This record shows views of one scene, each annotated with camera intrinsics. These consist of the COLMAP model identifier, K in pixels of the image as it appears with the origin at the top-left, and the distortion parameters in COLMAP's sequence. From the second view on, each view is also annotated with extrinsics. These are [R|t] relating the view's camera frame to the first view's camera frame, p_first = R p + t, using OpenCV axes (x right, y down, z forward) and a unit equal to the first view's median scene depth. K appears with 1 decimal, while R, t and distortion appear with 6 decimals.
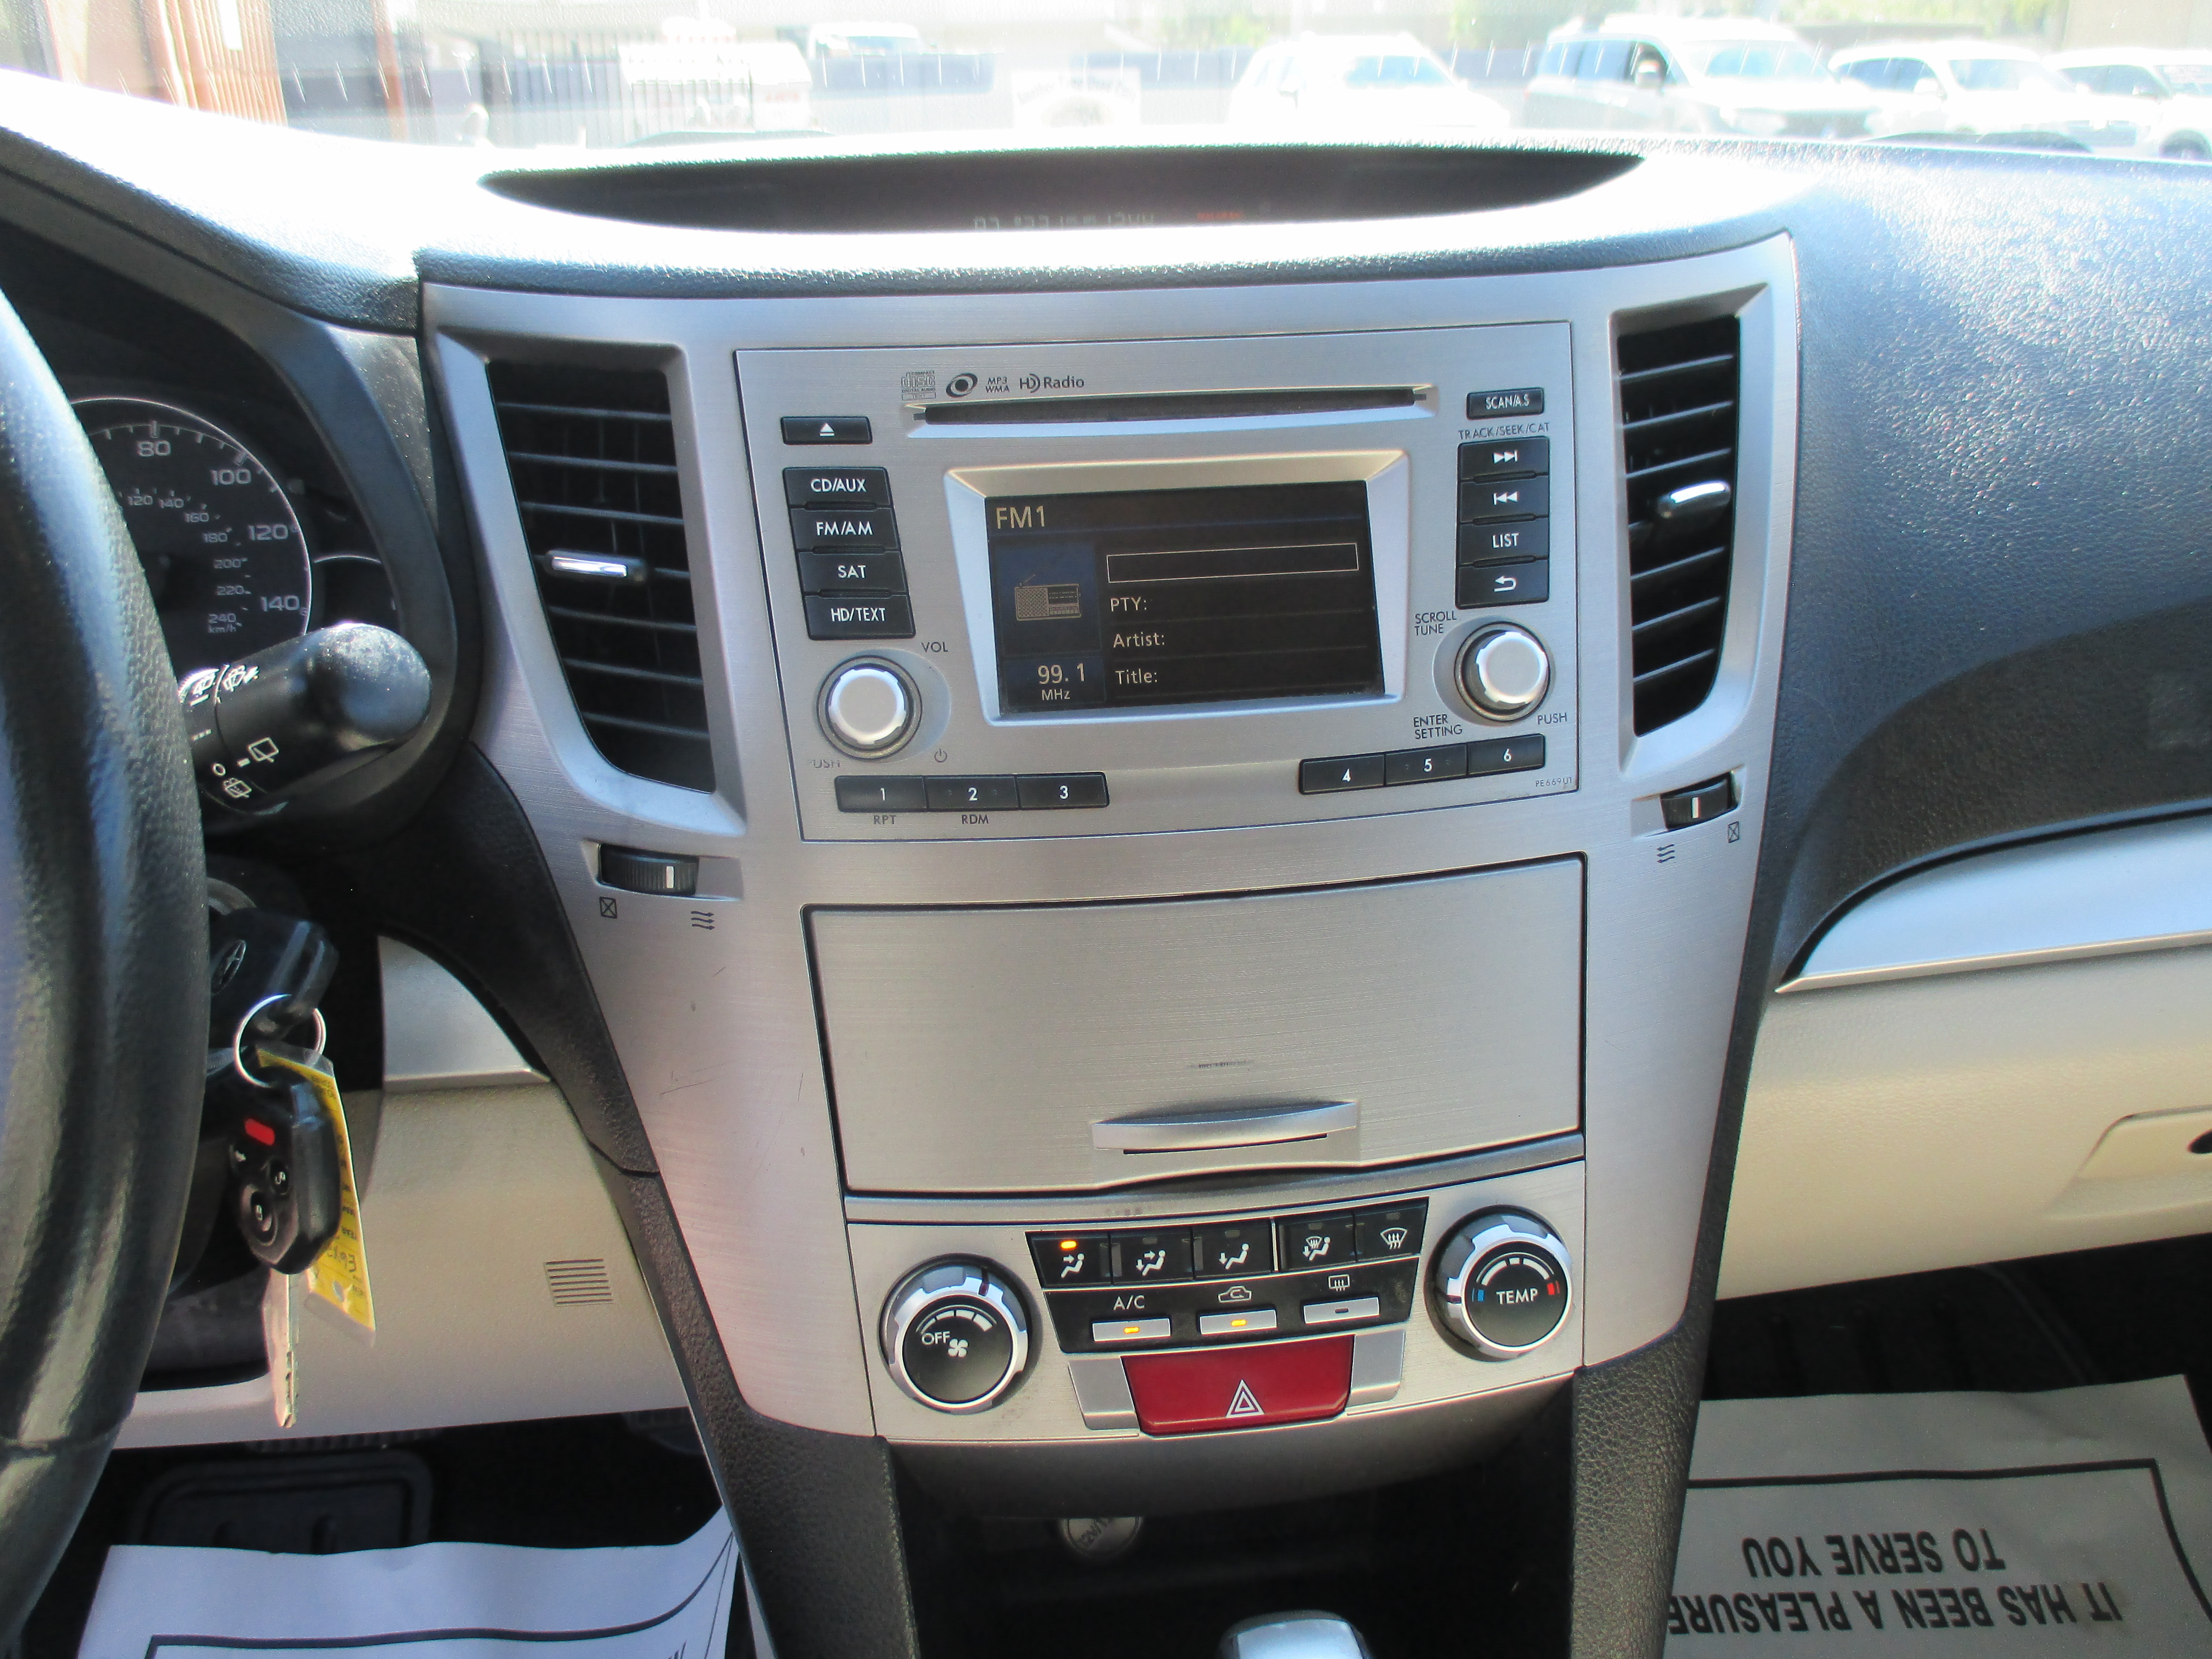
lens RADIAL K [[1907.8, 0, 1148.3], [0, 1907.8, 821.4], [0, 0, 1]] dist [-0.063065, 0.045250]
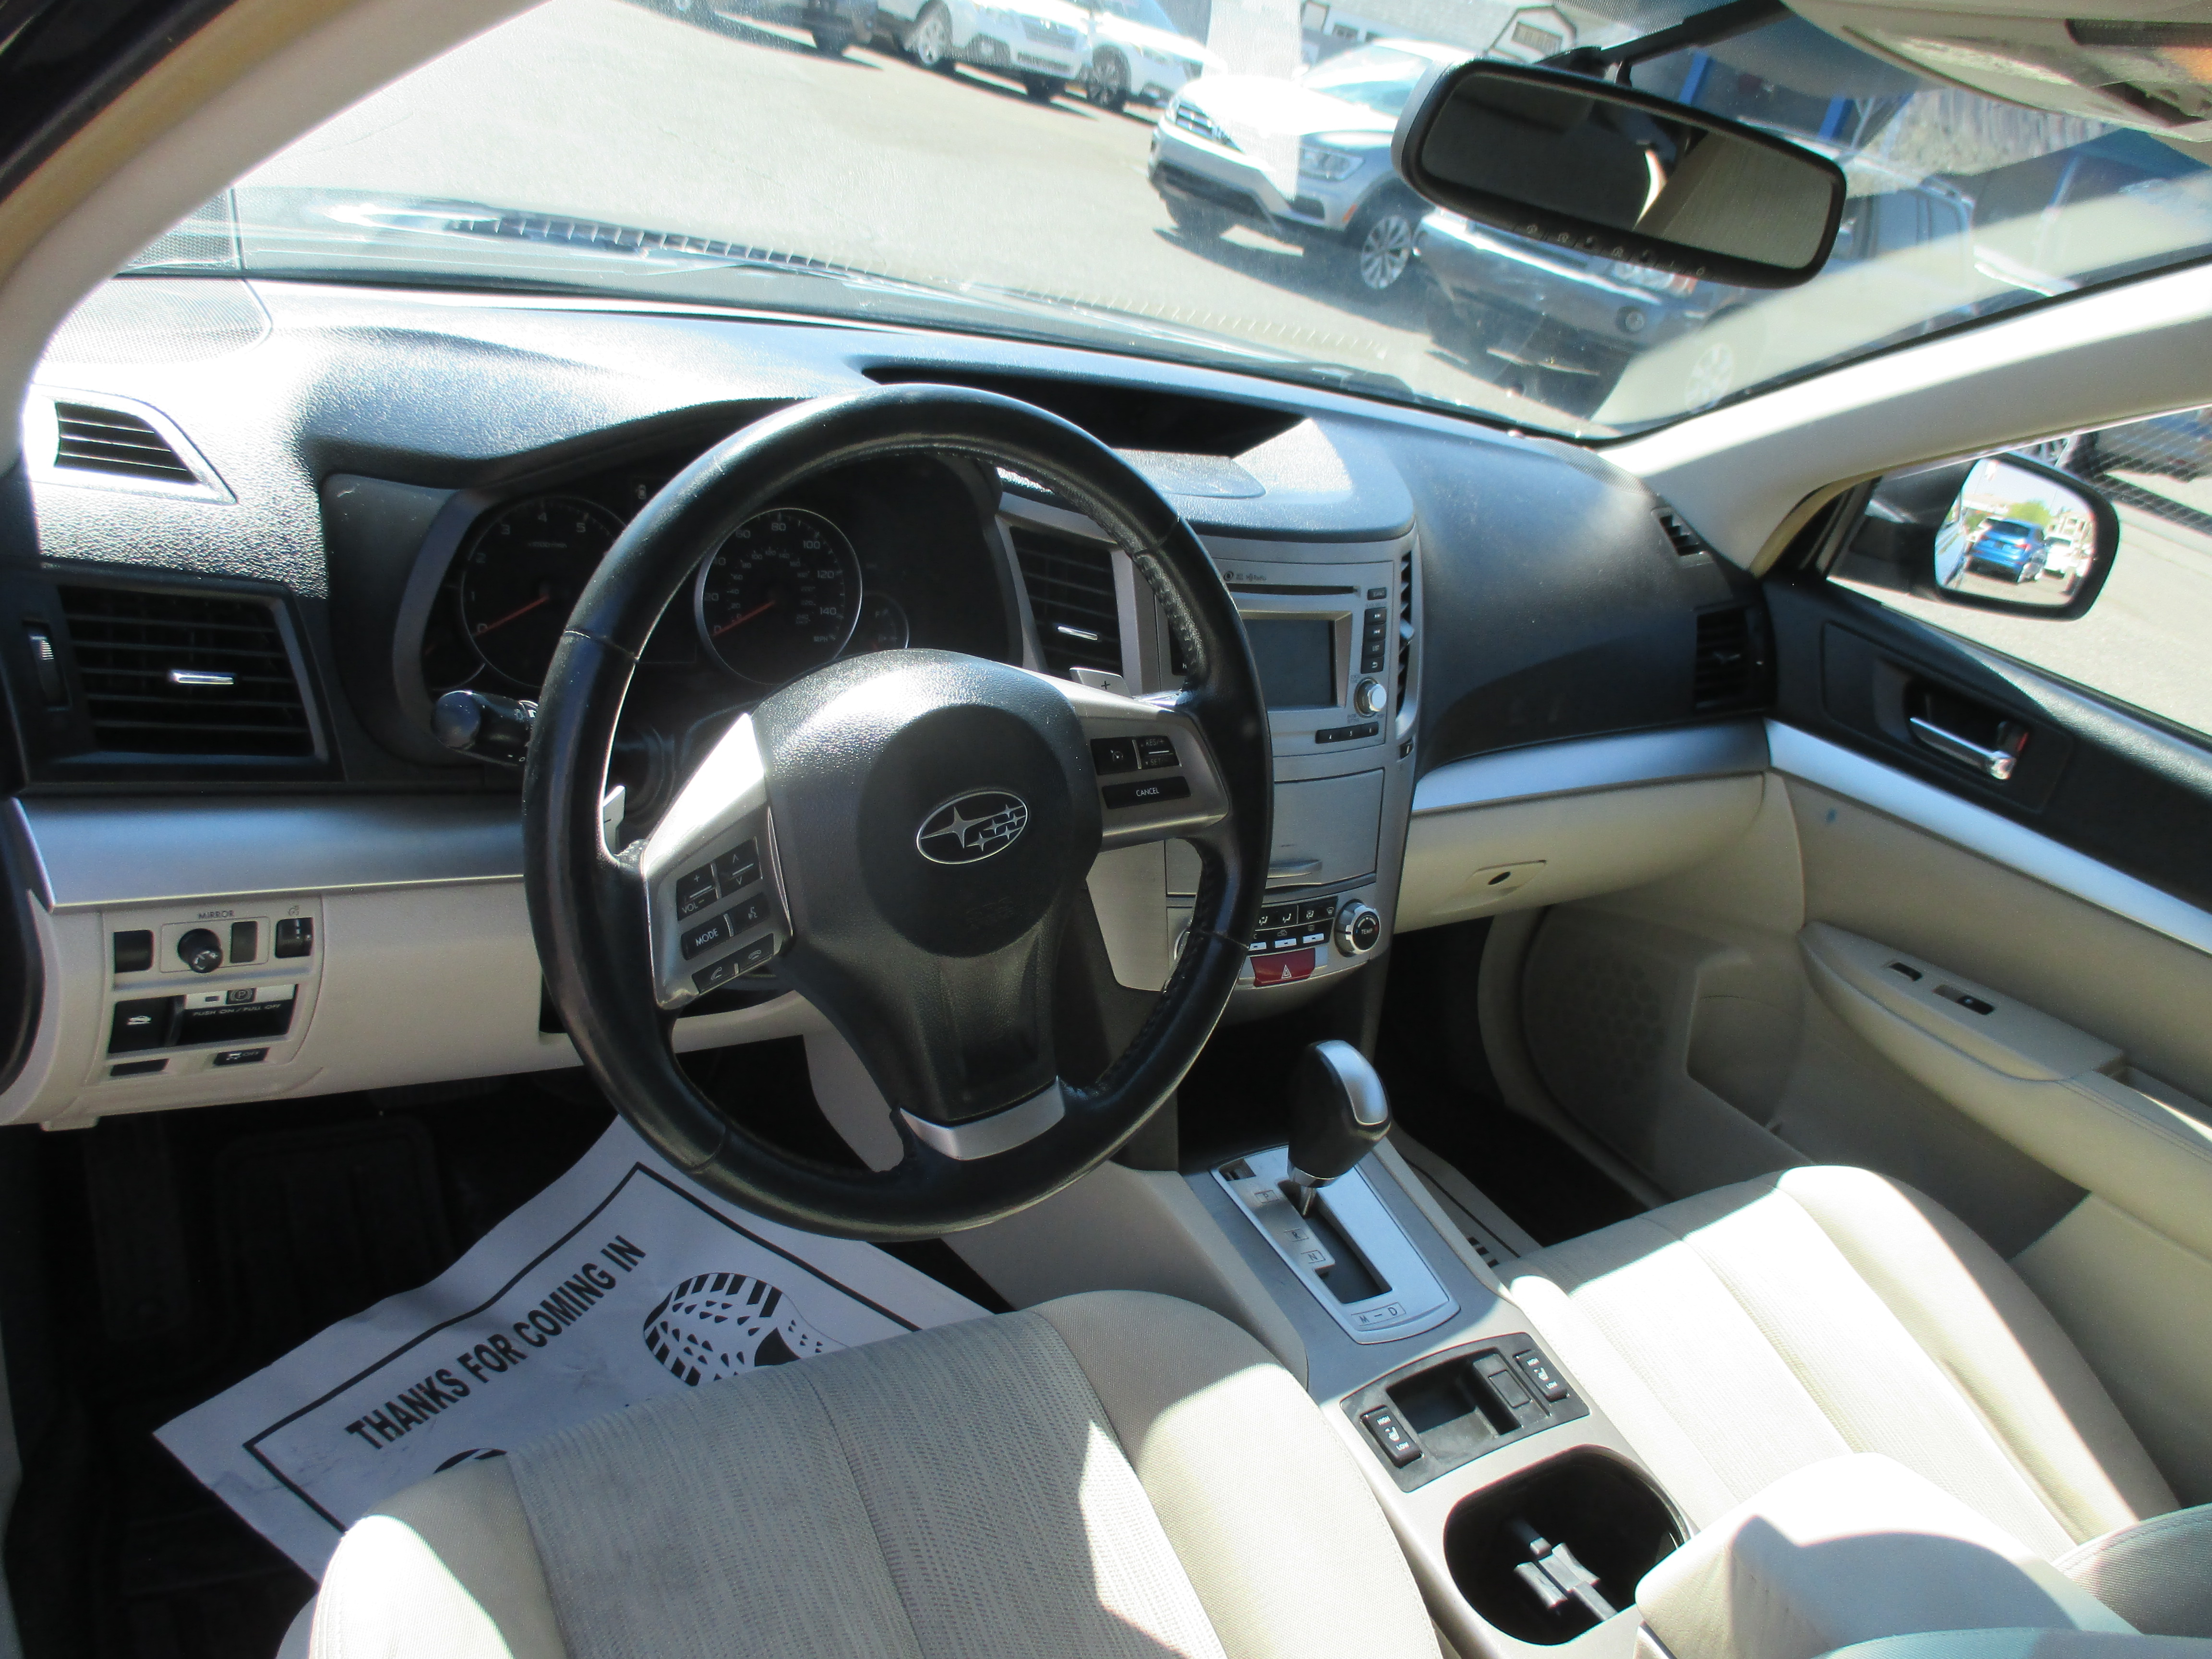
lens RADIAL K [[1907.8, 0, 1148.3], [0, 1907.8, 821.4], [0, 0, 1]] dist [-0.063065, 0.045250]
pose [[0.824969, 0.013572, 0.565015, -1.545681], [-0.081024, 0.992225, 0.094468, -0.133015], [-0.559340, -0.123713, 0.819654, -1.002305]]
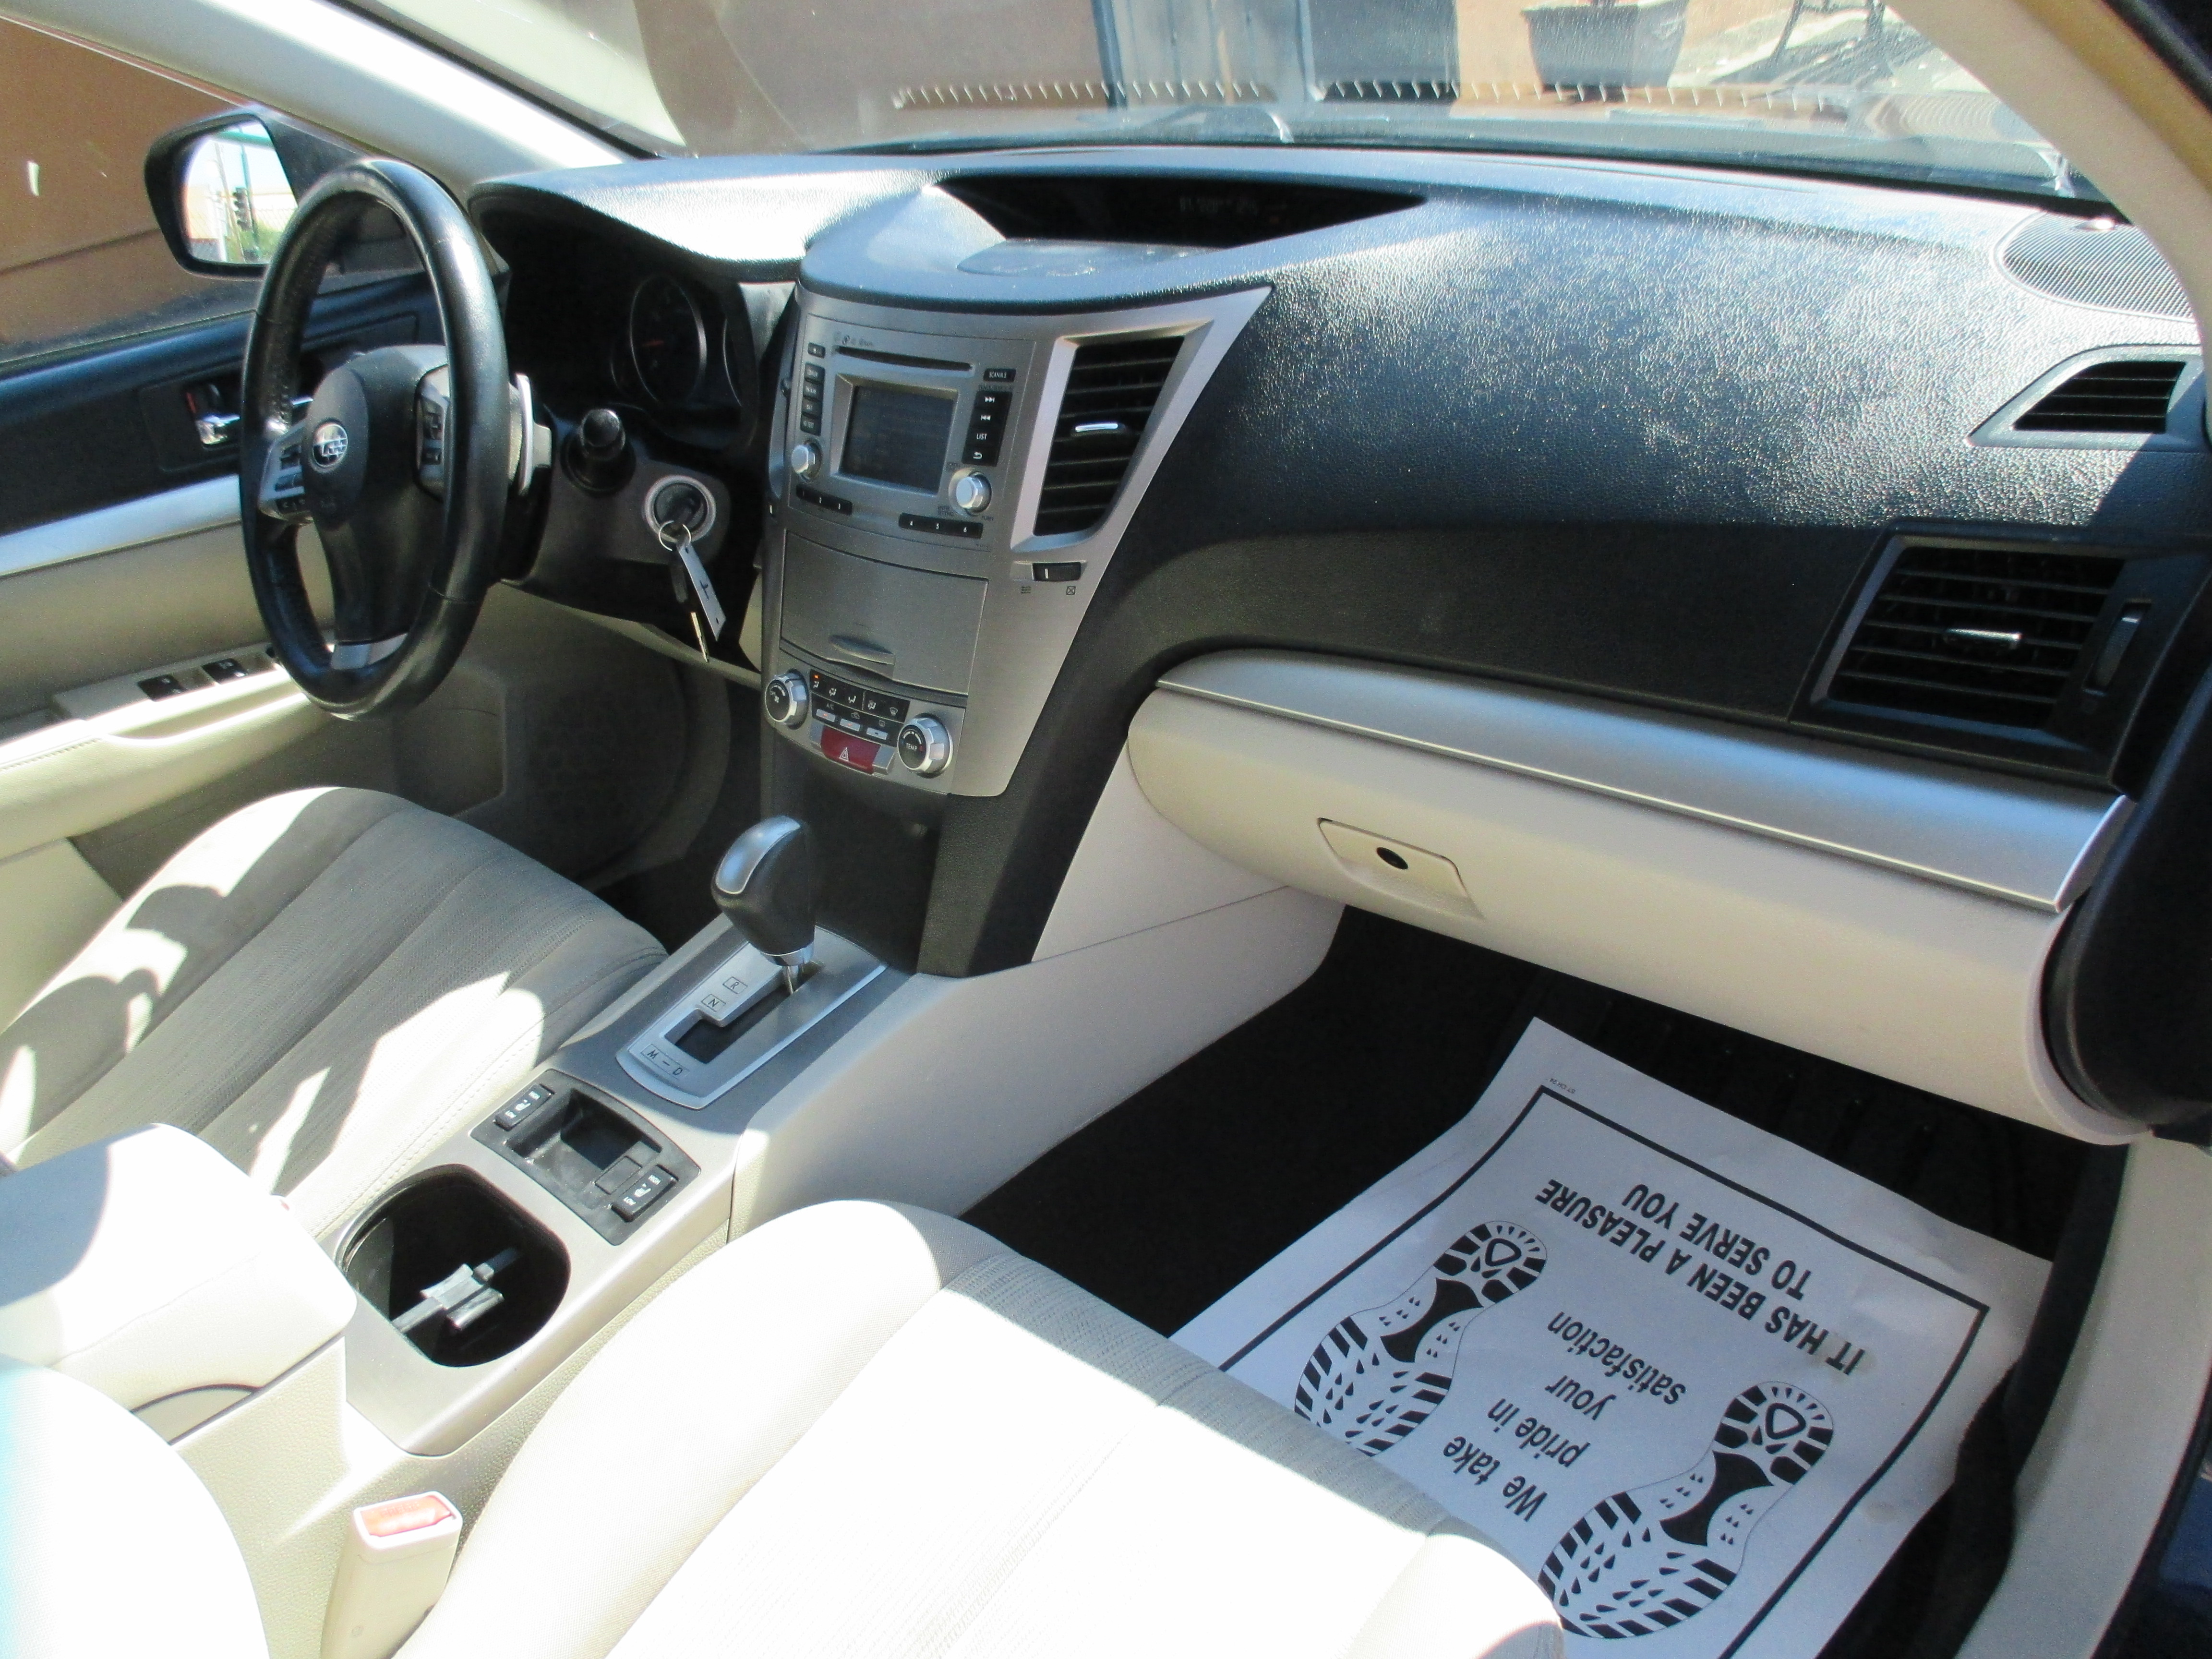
lens RADIAL K [[2018.2, 0, 1173.4], [0, 2018.2, 887.9], [0, 0, 1]] dist [-0.003872, -0.023272]
pose [[0.605560, 0.334460, -0.722104, 2.264746], [-0.180341, 0.941462, 0.284826, -0.369857], [0.775097, -0.042254, 0.630428, -0.376547]]
